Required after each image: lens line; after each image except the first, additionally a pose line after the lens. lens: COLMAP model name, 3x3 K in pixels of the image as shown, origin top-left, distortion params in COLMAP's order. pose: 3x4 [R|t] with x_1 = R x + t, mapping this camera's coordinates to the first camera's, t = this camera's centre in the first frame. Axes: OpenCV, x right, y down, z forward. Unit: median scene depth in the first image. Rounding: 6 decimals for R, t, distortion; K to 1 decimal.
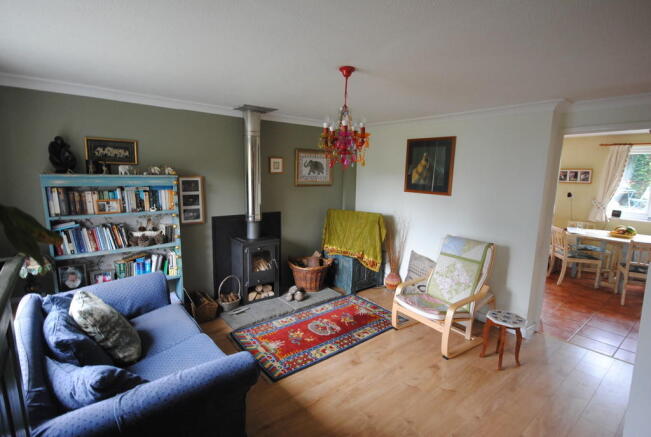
lens RADIAL K [[327.1, 0, 325.5], [0, 327.1, 218.5], [0, 0, 1]] dist [0.001812, 0.000334]
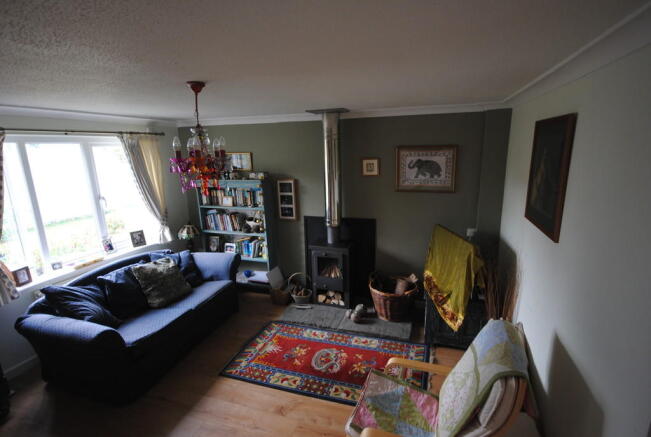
lens RADIAL K [[317.5, 0, 326.5], [0, 317.5, 224.1], [0, 0, 1]] dist [-0.000233, 0.000170]
pose [[0.539985, 0.161255, -0.826083, 0.591320], [-0.087864, 0.986913, 0.135216, -0.132301], [0.837076, -0.000432, 0.547086, 0.490367]]
